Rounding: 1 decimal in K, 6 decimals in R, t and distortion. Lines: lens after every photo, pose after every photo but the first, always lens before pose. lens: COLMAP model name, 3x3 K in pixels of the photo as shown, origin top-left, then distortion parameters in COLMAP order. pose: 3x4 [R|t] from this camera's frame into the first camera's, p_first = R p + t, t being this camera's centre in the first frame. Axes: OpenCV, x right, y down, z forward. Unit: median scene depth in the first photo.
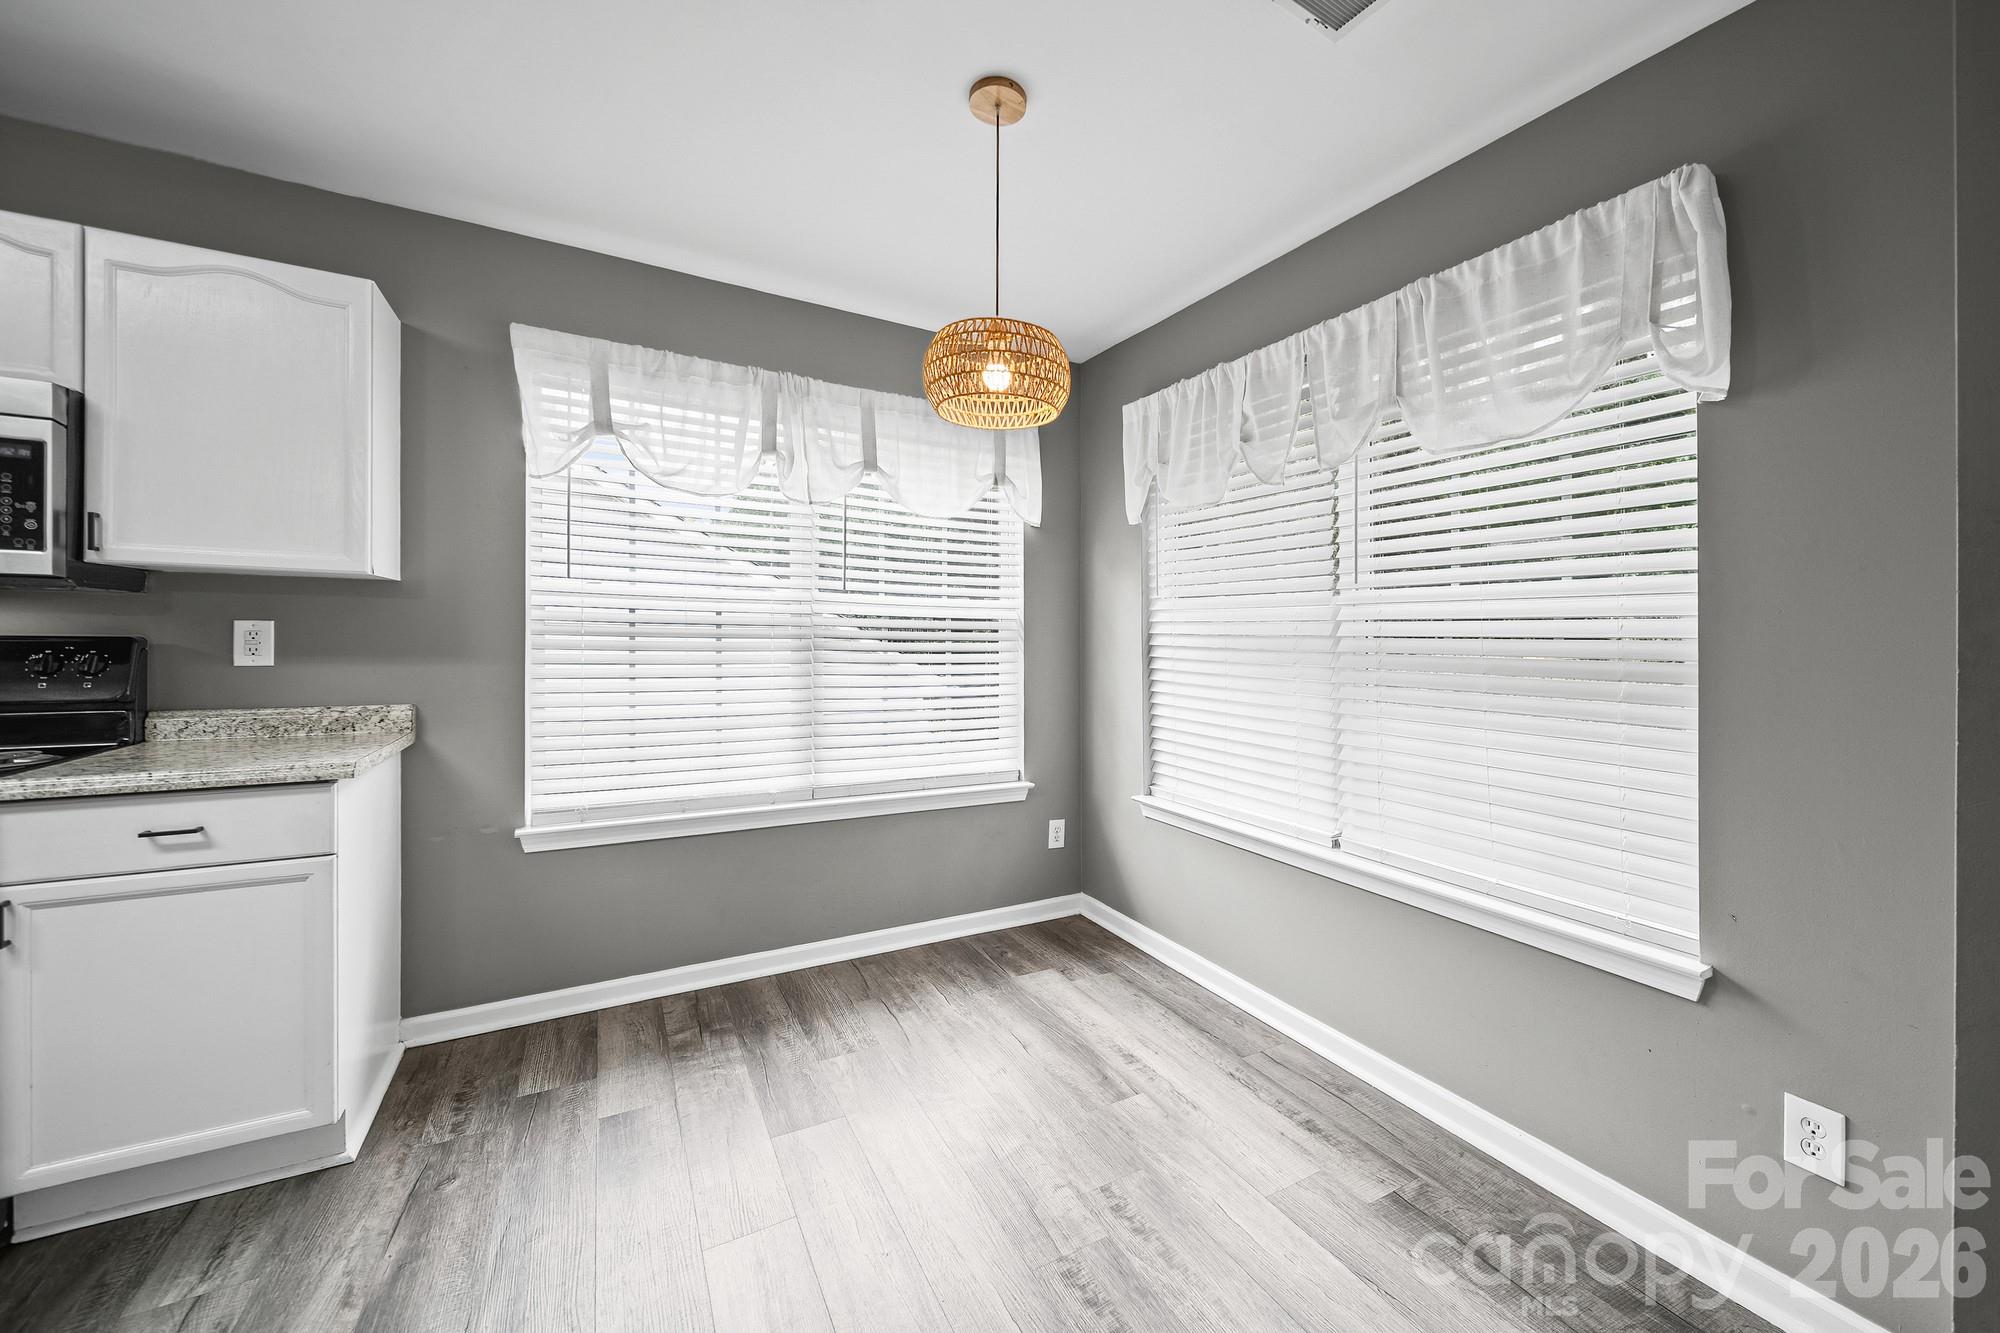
lens RADIAL K [[762.8, 0, 1050.8], [0, 762.8, 640.7], [0, 0, 1]] dist [-0.000308, -0.001864]
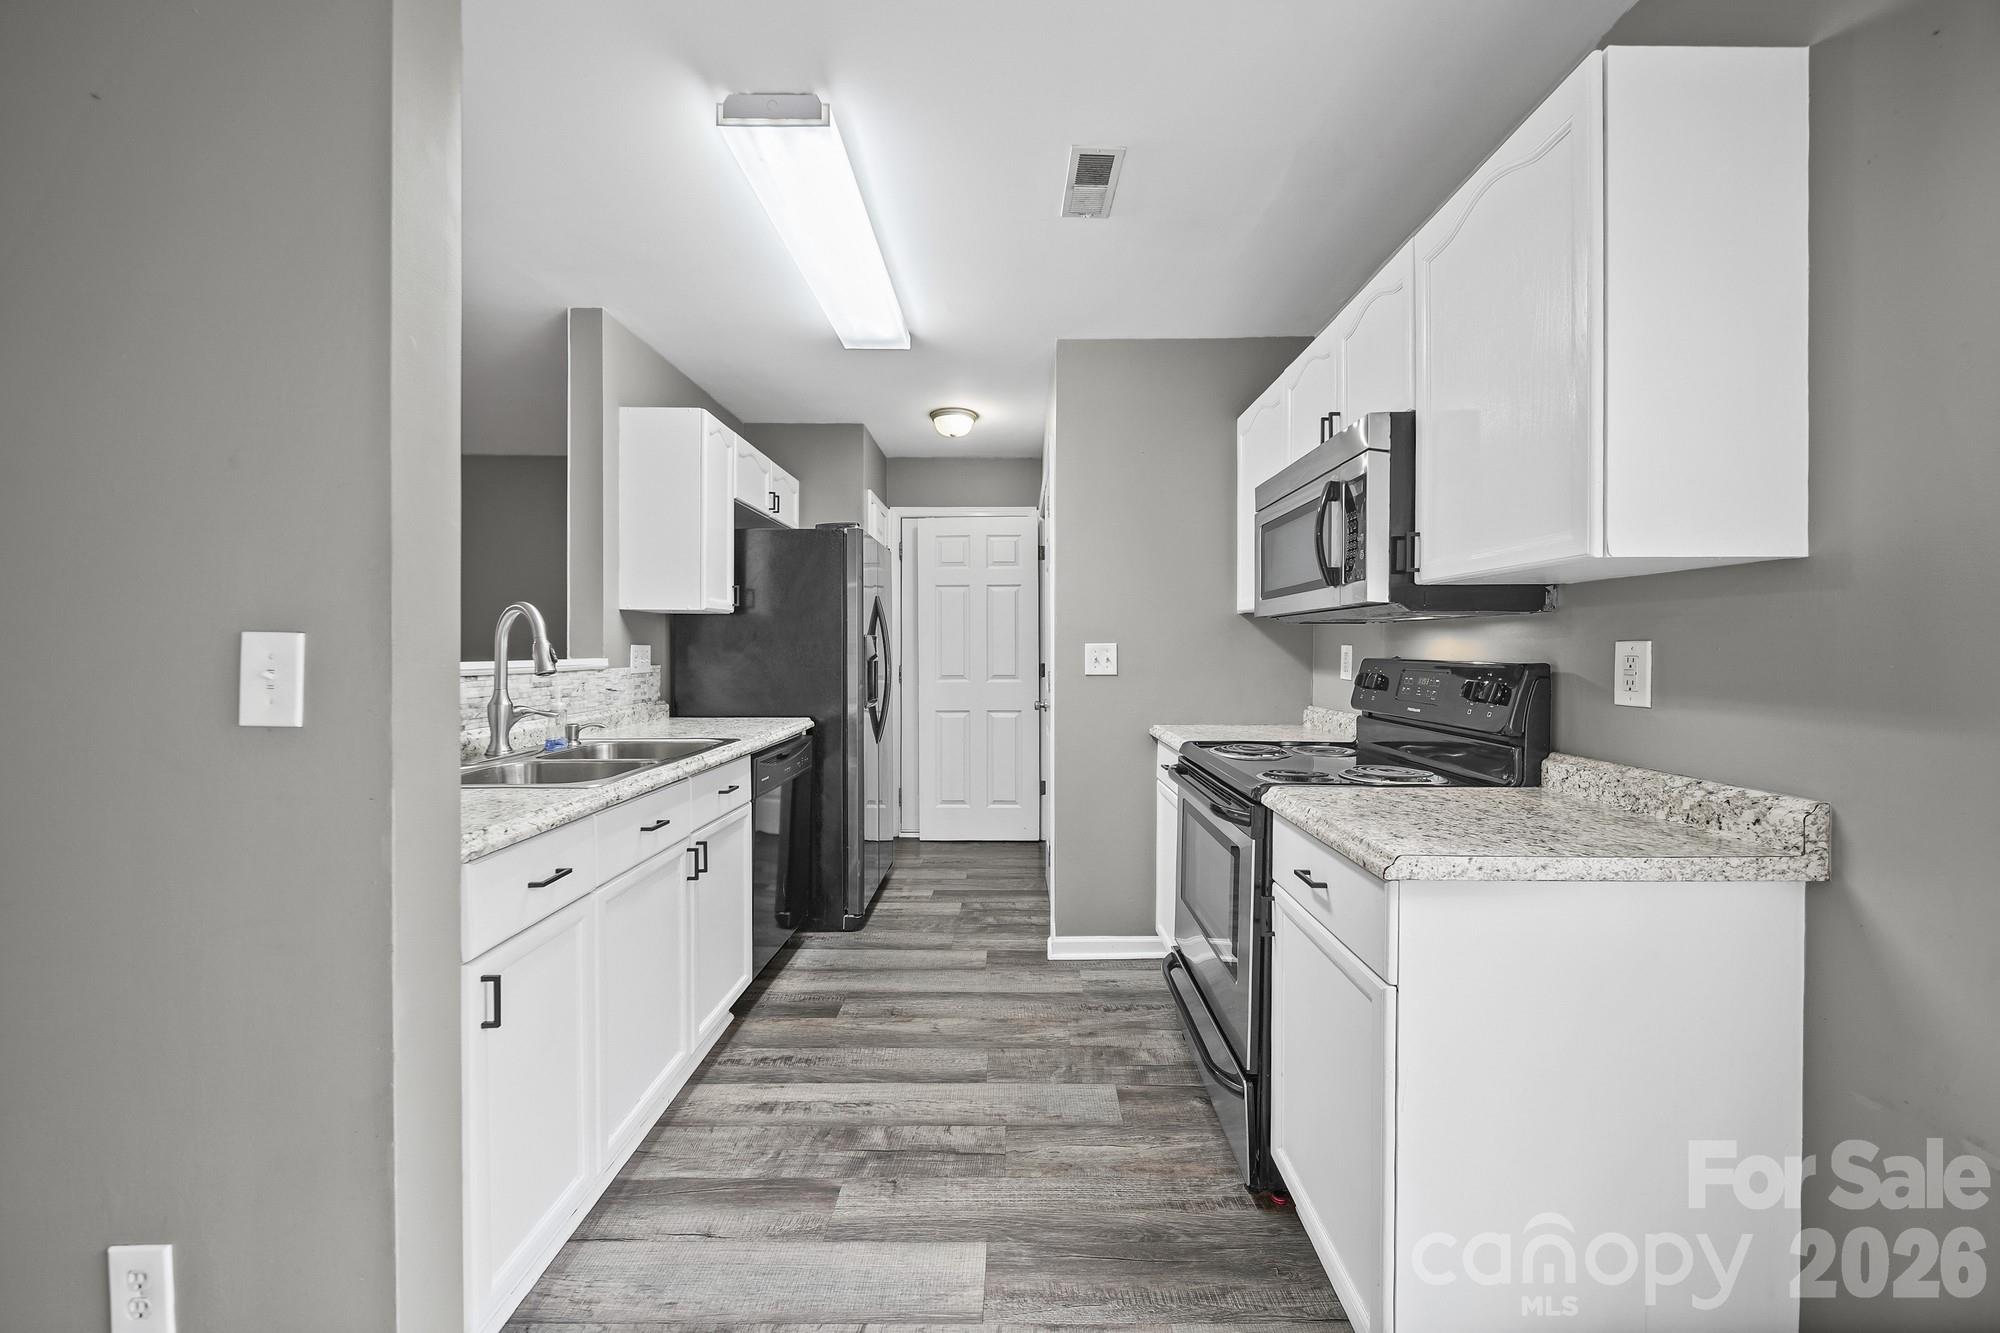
lens RADIAL K [[732.8, 0, 1019.1], [0, 732.8, 656.1], [0, 0, 1]] dist [-0.000451, -0.000149]
pose [[-0.506026, -0.006134, -0.862497, -0.186976], [-0.014917, 0.999887, 0.001641, -0.006201], [0.862389, 0.013696, -0.506060, 0.920484]]
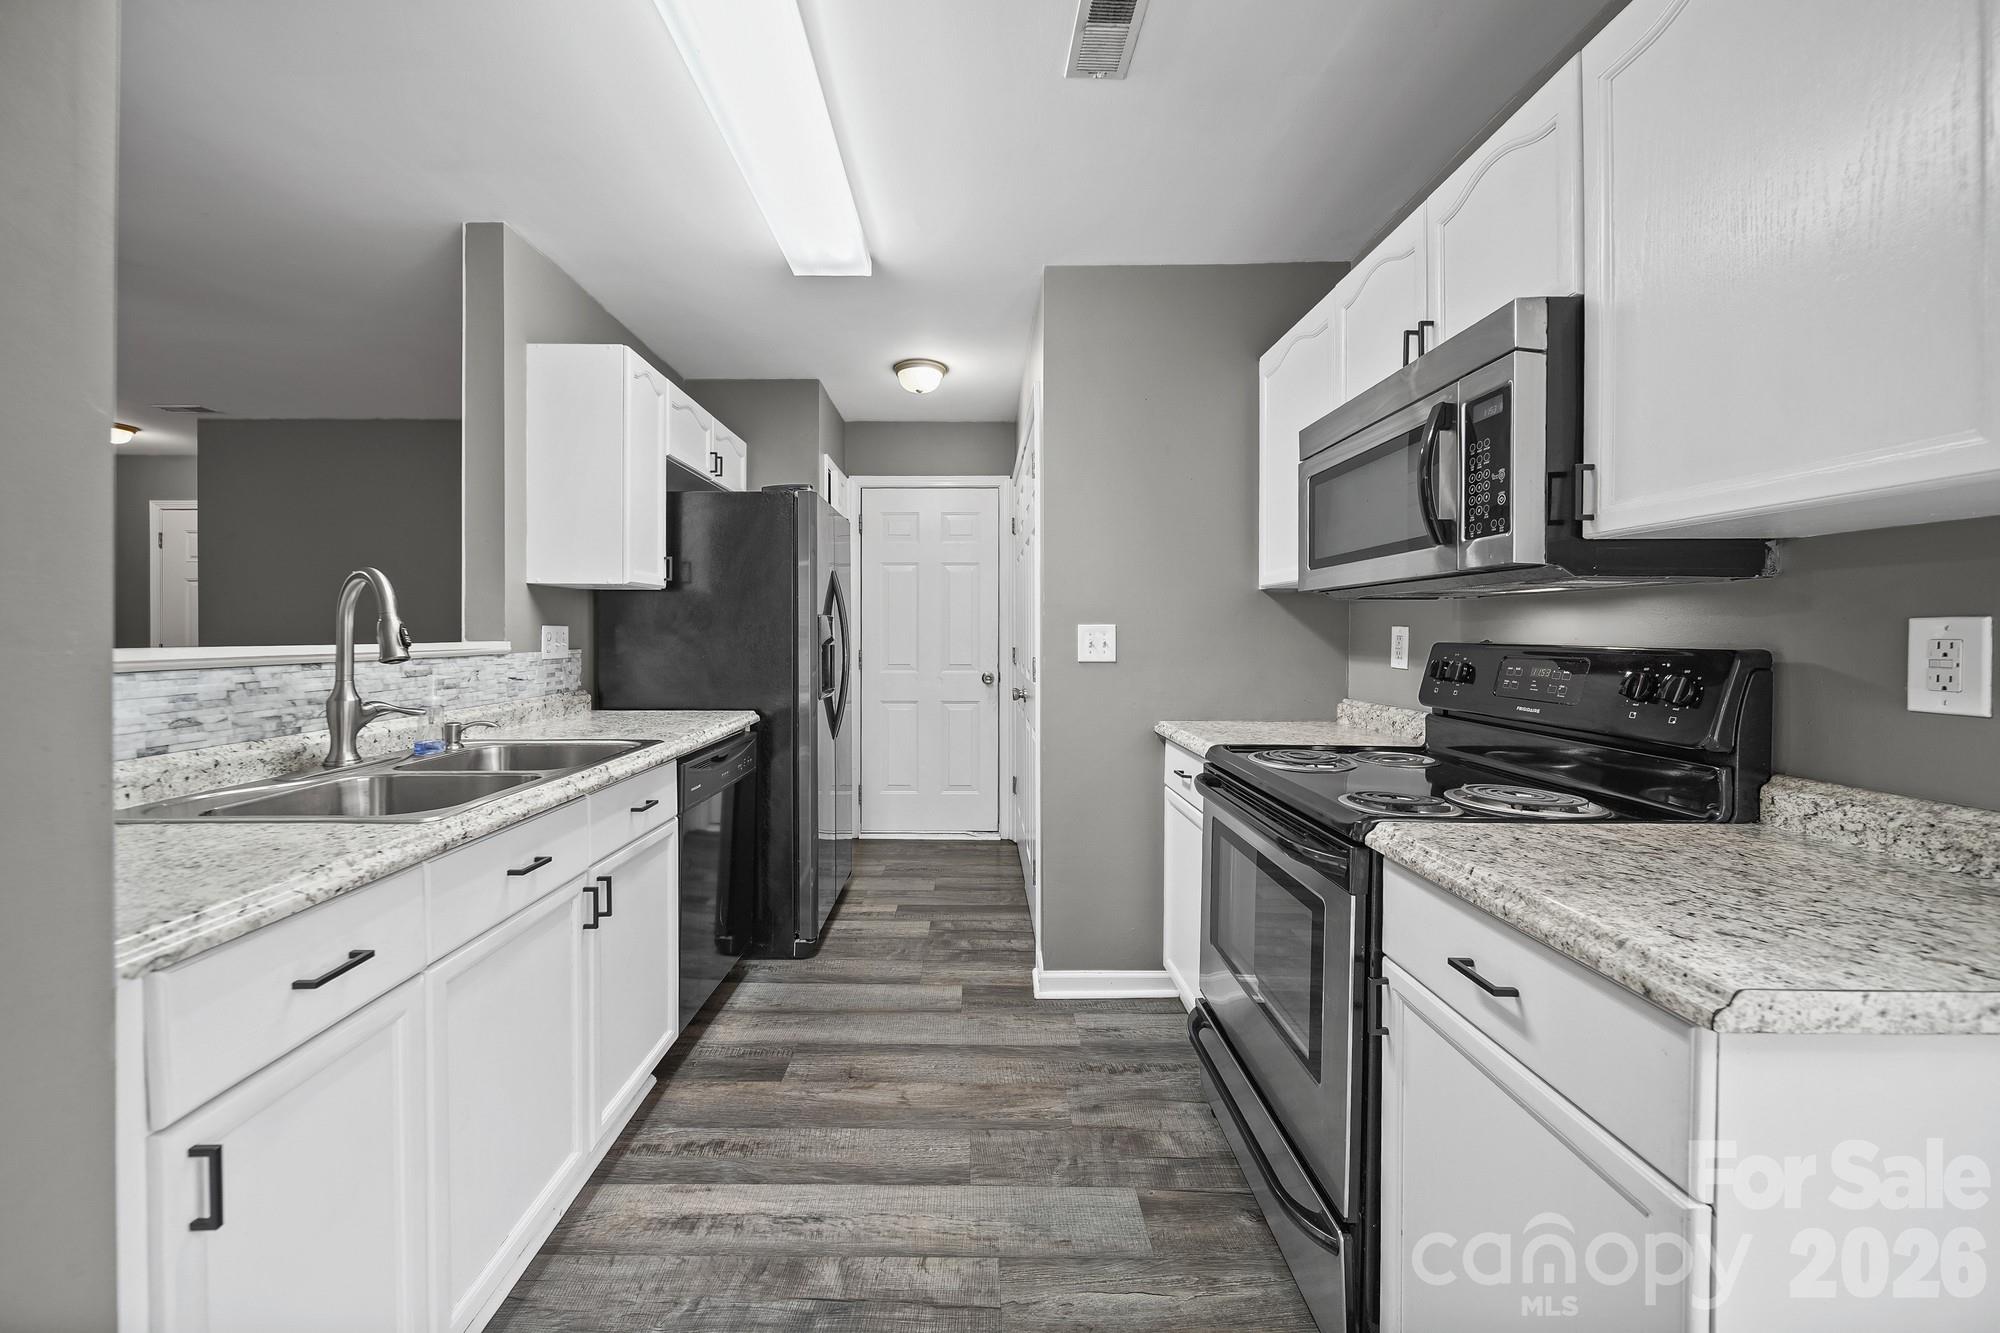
lens RADIAL K [[727.9, 0, 975.7], [0, 727.9, 641.8], [0, 0, 1]] dist [-0.000890, -0.000539]
pose [[-0.509410, -0.004874, -0.860510, -0.376683], [-0.016218, 0.999861, 0.003938, -0.003886], [0.860371, 0.015962, -0.509418, 0.763987]]
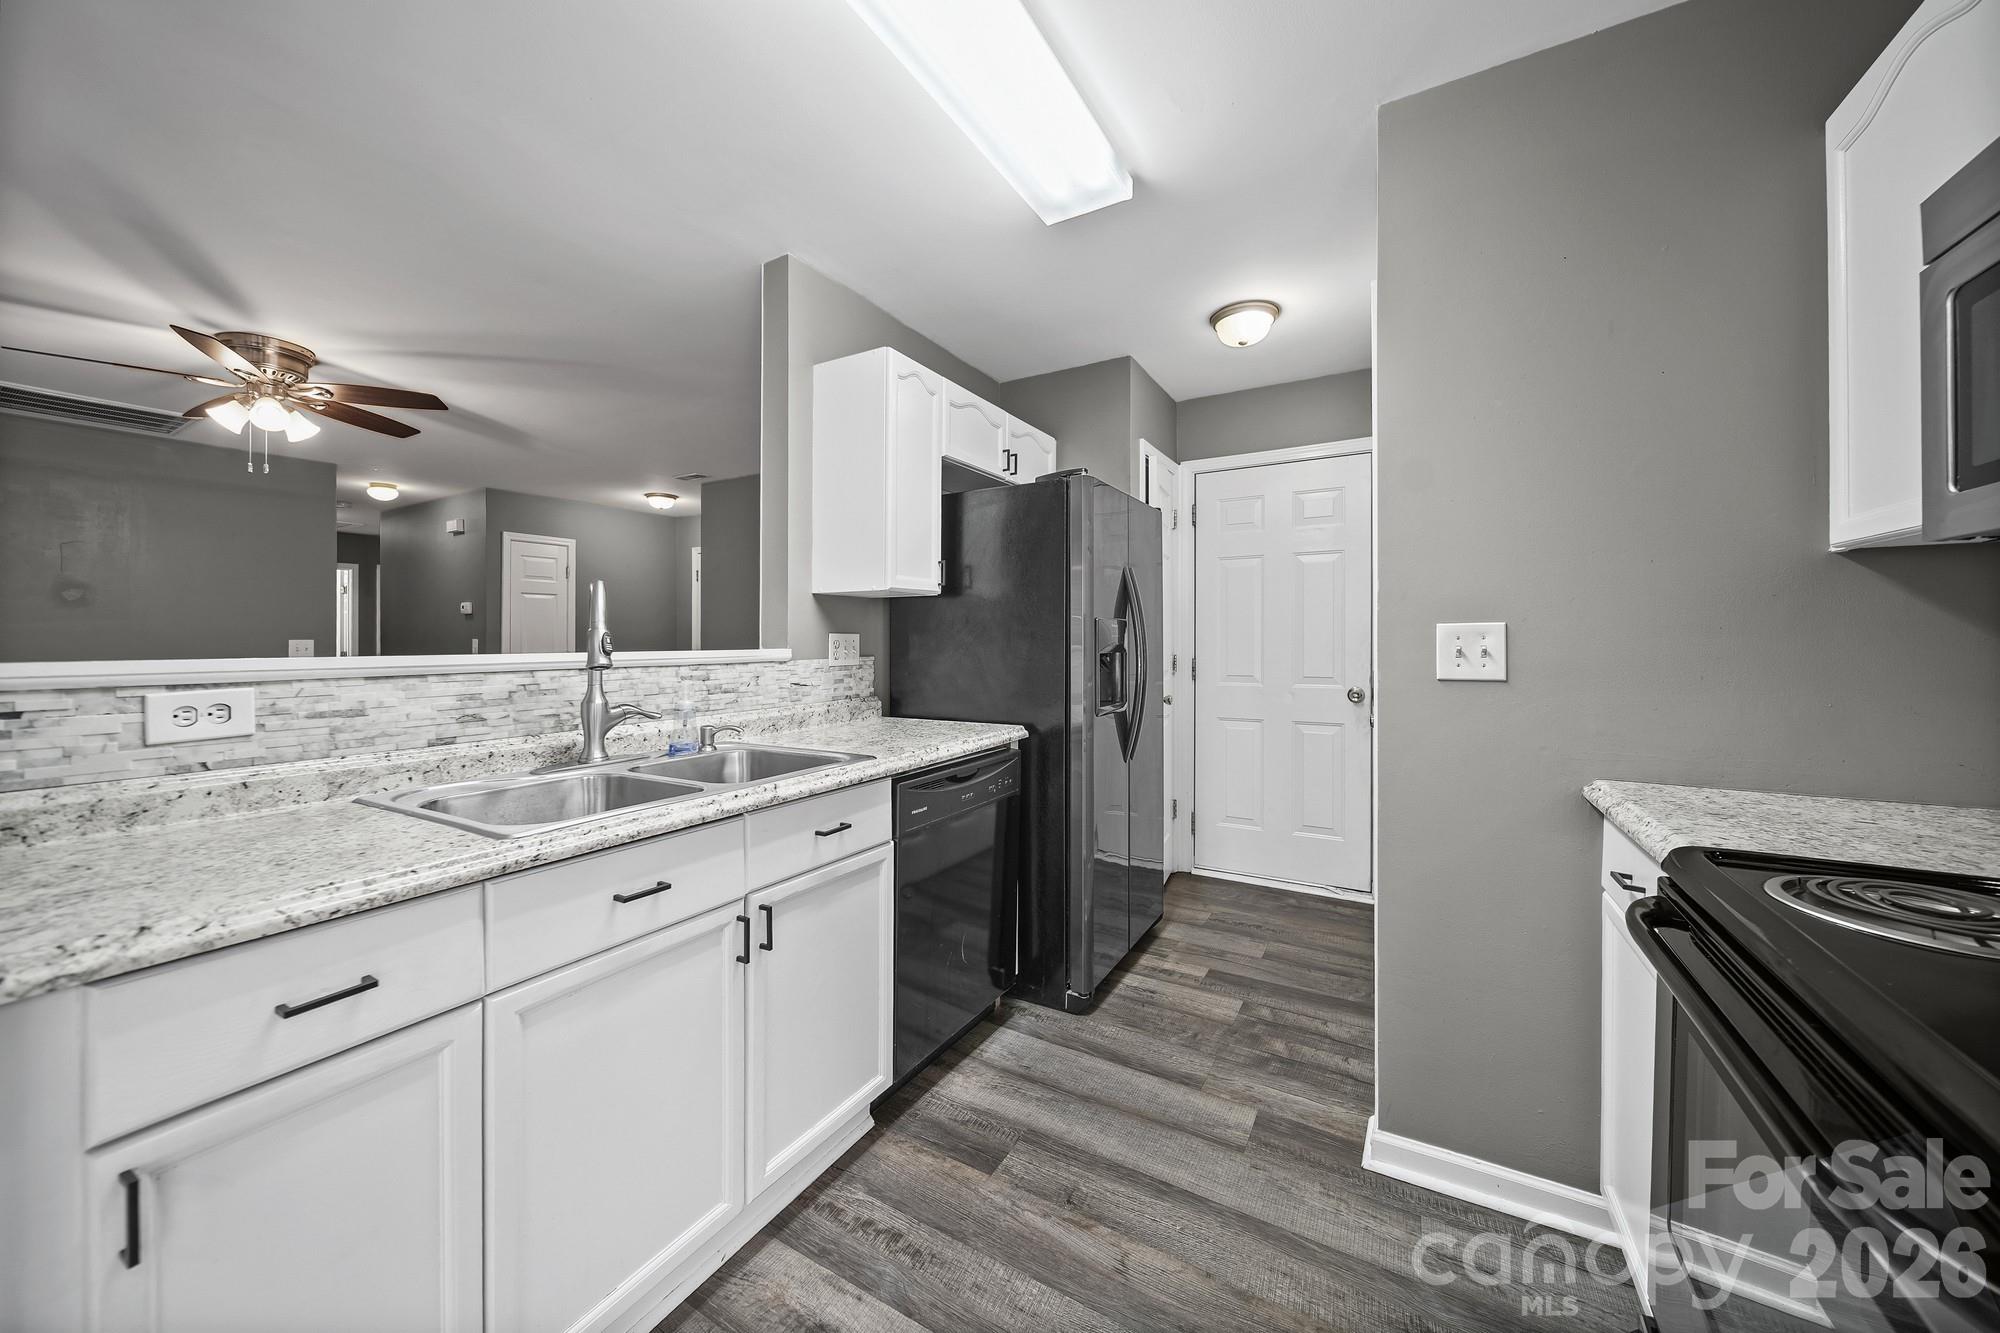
lens RADIAL K [[716.2, 0, 989.7], [0, 716.2, 641.9], [0, 0, 1]] dist [0.000359, -0.000447]
pose [[-0.876031, -0.009336, -0.482164, -0.710550], [-0.012116, 0.999923, 0.002652, -0.006852], [0.482102, 0.008165, -0.876077, 0.749521]]
